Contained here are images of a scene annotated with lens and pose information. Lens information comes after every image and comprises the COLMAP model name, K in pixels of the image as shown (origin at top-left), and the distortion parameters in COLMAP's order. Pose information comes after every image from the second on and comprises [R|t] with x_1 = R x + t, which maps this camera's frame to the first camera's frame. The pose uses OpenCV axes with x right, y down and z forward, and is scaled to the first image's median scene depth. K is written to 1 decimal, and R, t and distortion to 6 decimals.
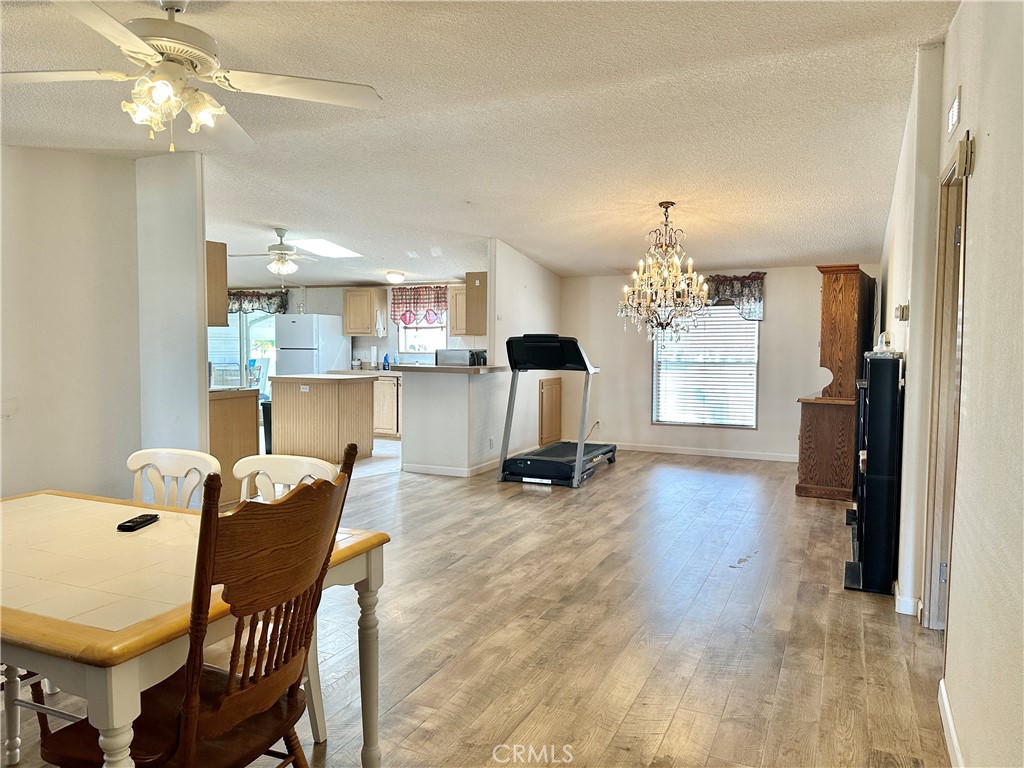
lens RADIAL K [[719.4, 0, 512.0], [0, 719.4, 384.0], [0, 0, 1]] dist [0.107484, -0.143847]
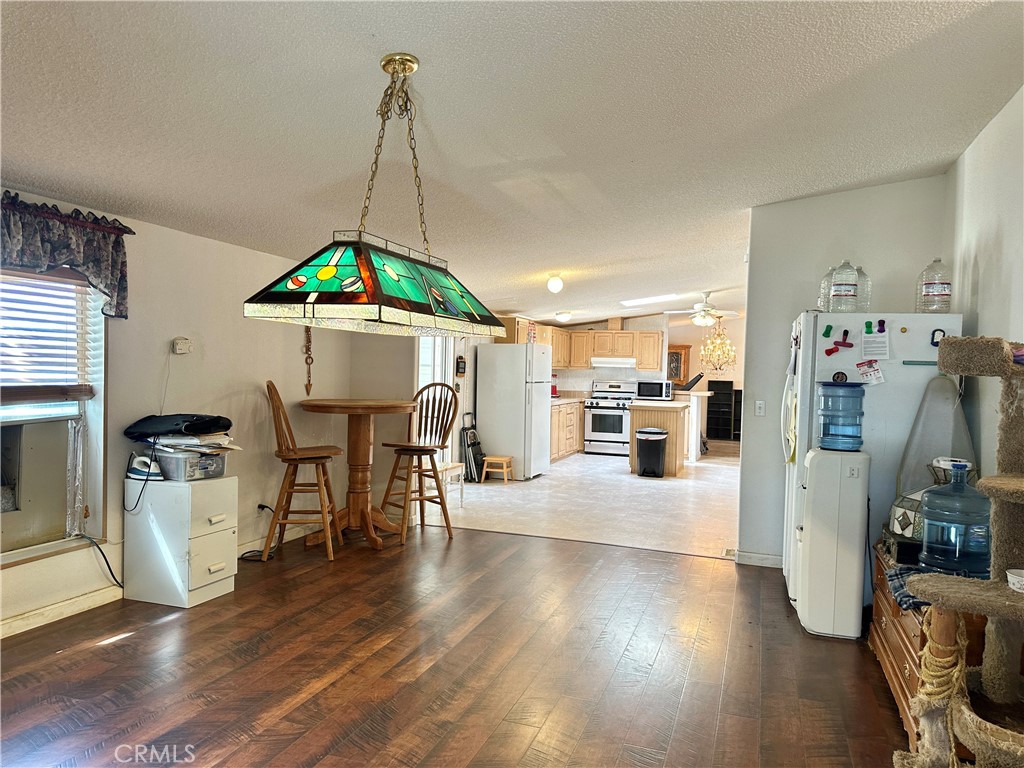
lens RADIAL K [[719.4, 0, 512.0], [0, 719.4, 384.0], [0, 0, 1]] dist [0.107484, -0.143847]
pose [[-0.108091, -0.028484, 0.993733, -2.404393], [0.028099, 0.999103, 0.031695, -0.151441], [-0.993744, 0.031349, -0.107194, 2.282697]]
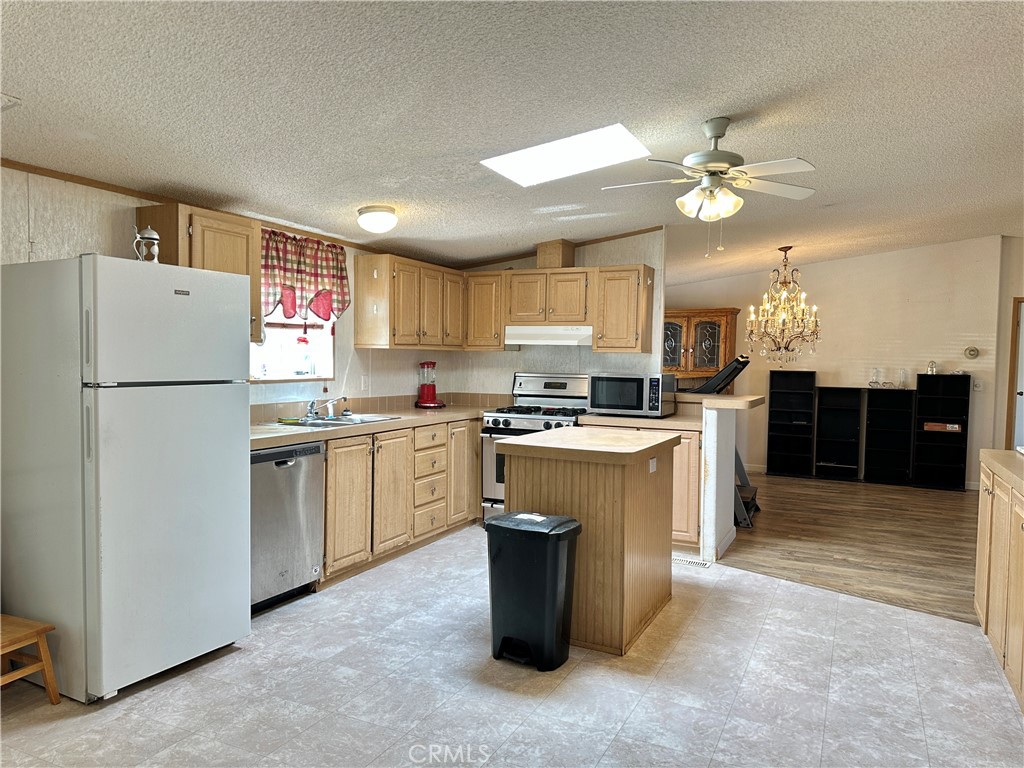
lens RADIAL K [[719.4, 0, 512.0], [0, 719.4, 384.0], [0, 0, 1]] dist [0.107484, -0.143847]
pose [[0.005201, -0.041974, 0.999105, -1.194421], [0.038419, 0.998389, 0.041744, -0.110375], [-0.999248, 0.038167, 0.006805, 1.735616]]
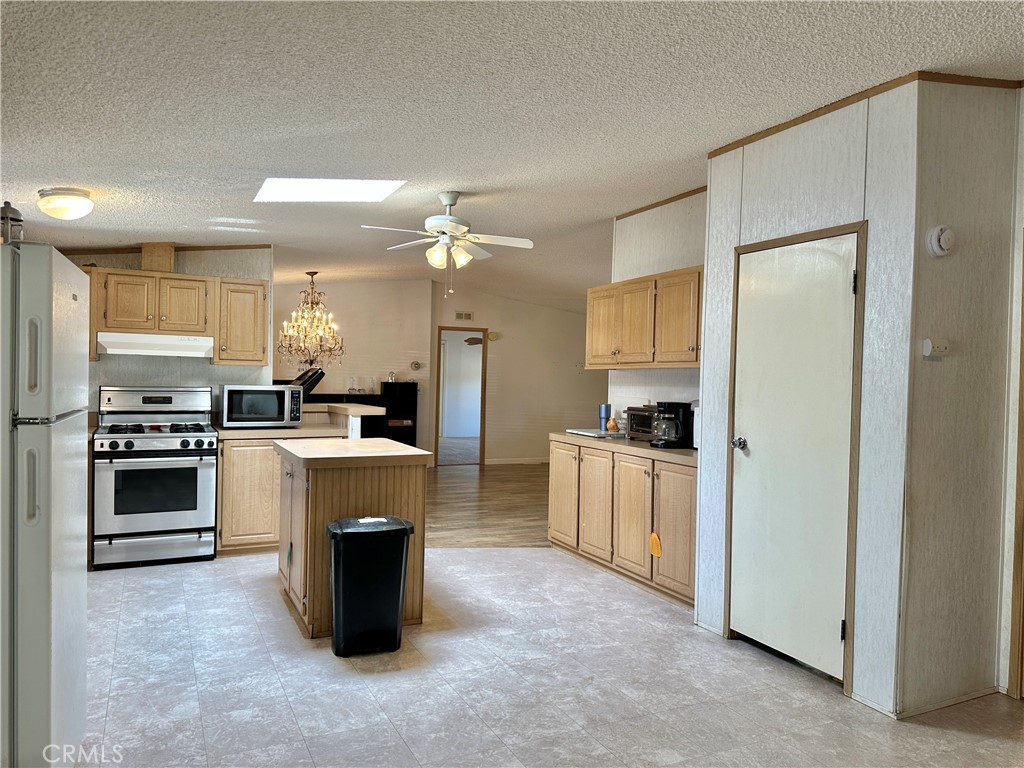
lens RADIAL K [[719.4, 0, 512.0], [0, 719.4, 384.0], [0, 0, 1]] dist [0.107484, -0.143847]
pose [[-0.783470, -0.030763, 0.620668, -1.105913], [0.007120, 0.998264, 0.058467, -0.140270], [-0.621389, 0.050227, -0.781891, 2.201805]]
